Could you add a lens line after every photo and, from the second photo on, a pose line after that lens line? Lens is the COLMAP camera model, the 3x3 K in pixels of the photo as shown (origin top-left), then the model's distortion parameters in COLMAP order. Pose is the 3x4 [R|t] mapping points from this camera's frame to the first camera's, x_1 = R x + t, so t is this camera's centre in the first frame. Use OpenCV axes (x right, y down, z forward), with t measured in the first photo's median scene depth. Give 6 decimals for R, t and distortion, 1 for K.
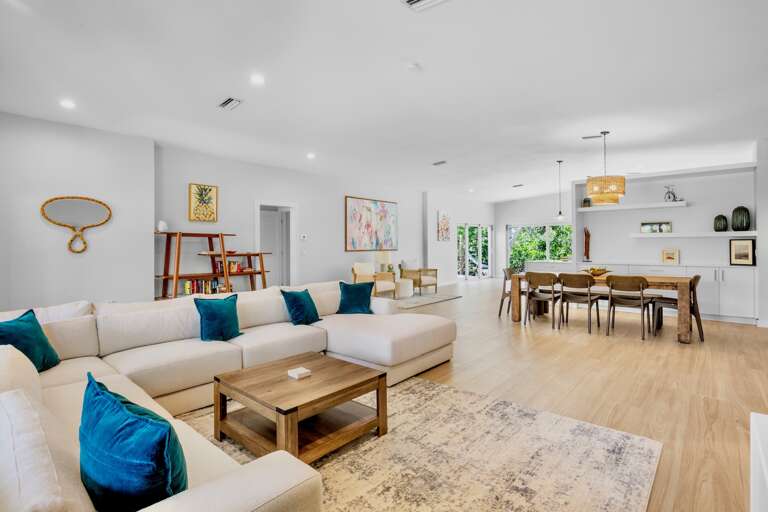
lens RADIAL K [[379.1, 0, 384.0], [0, 379.1, 244.2], [0, 0, 1]] dist [-0.012213, -0.000848]
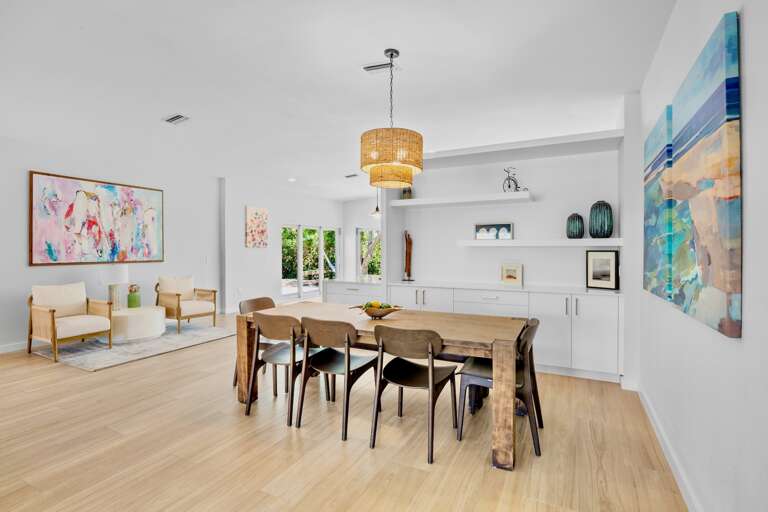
lens RADIAL K [[375.3, 0, 382.0], [0, 375.3, 251.8], [0, 0, 1]] dist [-0.021144, -0.000286]
pose [[0.970719, 0.003601, 0.240192, 0.377812], [-0.005513, 0.999958, 0.007291, -0.012156], [-0.240156, -0.008401, 0.970698, 0.408967]]
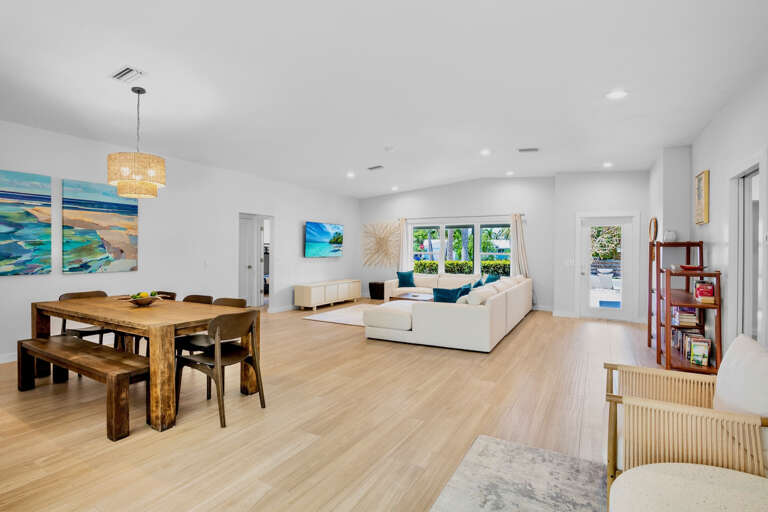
lens RADIAL K [[379.1, 0, 384.0], [0, 379.1, 244.2], [0, 0, 1]] dist [-0.012213, -0.000848]
pose [[-0.979190, -0.002930, -0.202926, 0.249956], [0.000314, 0.999873, -0.015949, -0.008585], [0.202947, -0.015681, -0.979064, 1.477237]]
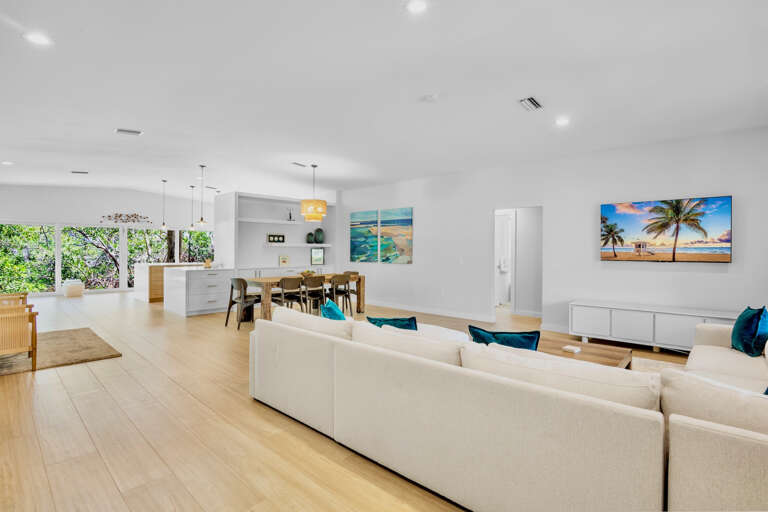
lens RADIAL K [[379.1, 0, 384.0], [0, 379.1, 244.2], [0, 0, 1]] dist [-0.012213, -0.000848]
pose [[0.028085, 0.019745, 0.999411, -0.593857], [-0.004300, 0.999798, -0.019632, -0.001730], [-0.999596, -0.003746, 0.028164, 0.614204]]
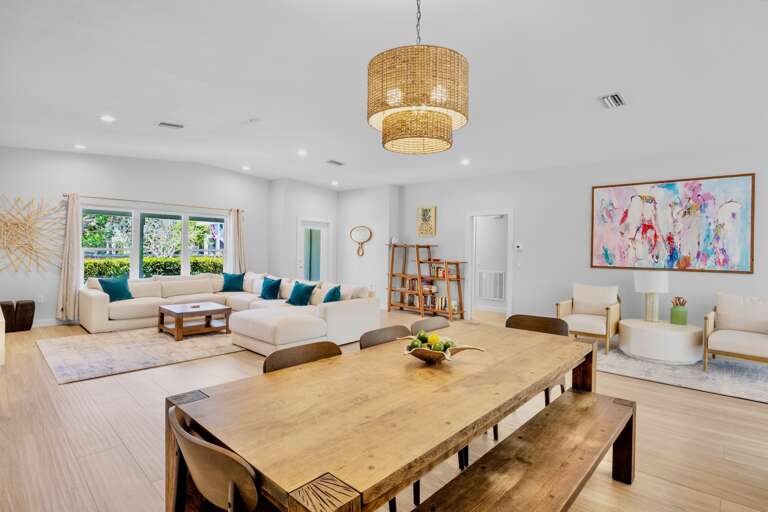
lens RADIAL K [[375.3, 0, 382.0], [0, 375.3, 251.8], [0, 0, 1]] dist [-0.021144, -0.000286]
pose [[-0.026429, 0.008350, -0.999616, 0.761510], [-0.016520, 0.999825, 0.008788, -0.011329], [0.999514, 0.016746, -0.026287, 0.824431]]
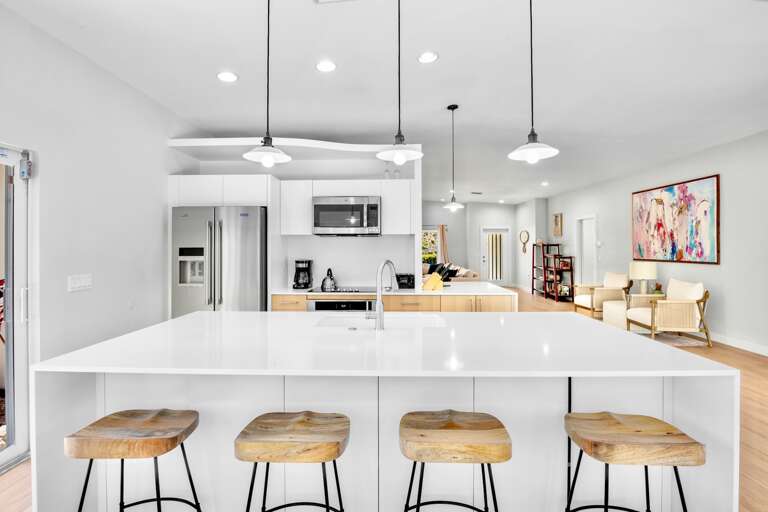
lens RADIAL K [[379.1, 0, 384.0], [0, 379.1, 244.2], [0, 0, 1]] dist [-0.012213, -0.000848]
pose [[-0.760183, 0.000383, -0.649709, 1.097291], [0.006309, 0.999957, -0.006793, -0.016968], [0.649679, -0.009262, -0.760153, 1.646778]]
